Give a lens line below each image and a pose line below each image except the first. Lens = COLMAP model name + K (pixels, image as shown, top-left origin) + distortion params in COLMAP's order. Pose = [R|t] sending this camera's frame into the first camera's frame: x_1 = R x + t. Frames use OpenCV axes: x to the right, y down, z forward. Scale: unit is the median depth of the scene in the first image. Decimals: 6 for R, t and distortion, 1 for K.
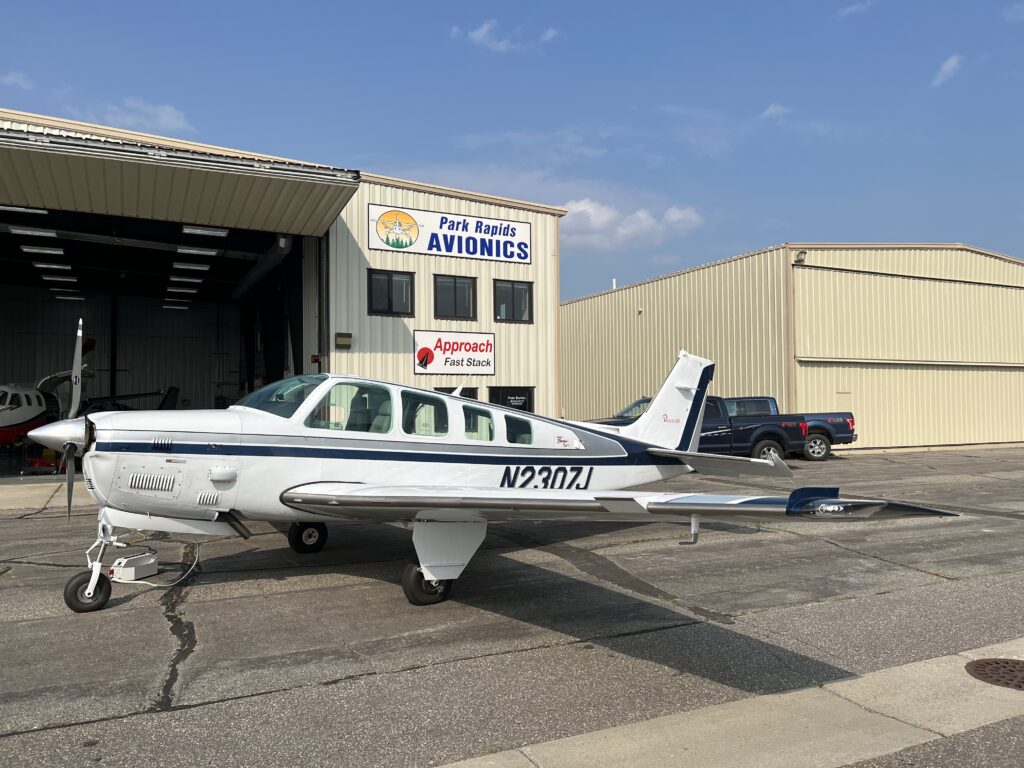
lens RADIAL K [[760.0, 0, 513.3], [0, 760.0, 381.0], [0, 0, 1]] dist [0.026013, -0.005623]
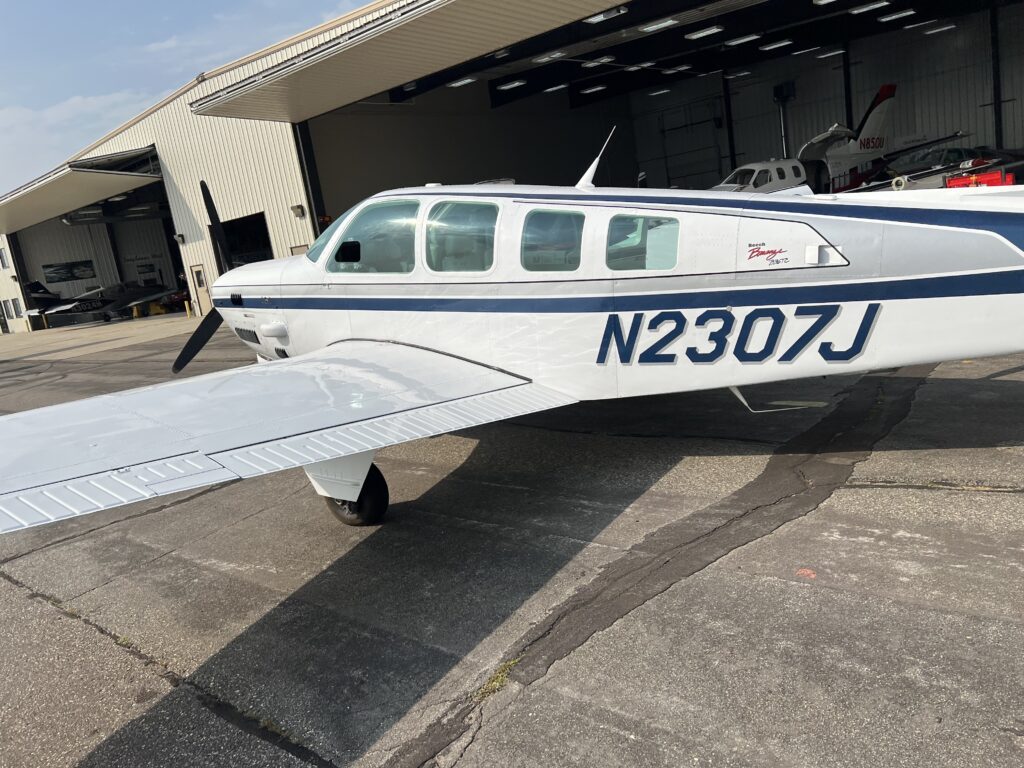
lens RADIAL K [[760.0, 0, 513.5], [0, 760.0, 384.0], [0, 0, 1]] dist [0.026013, -0.005623]
pose [[0.399783, 0.129097, -0.907473, 0.467712], [0.179507, 0.959834, 0.215627, 0.029864], [0.898861, -0.249102, 0.360551, 0.726251]]
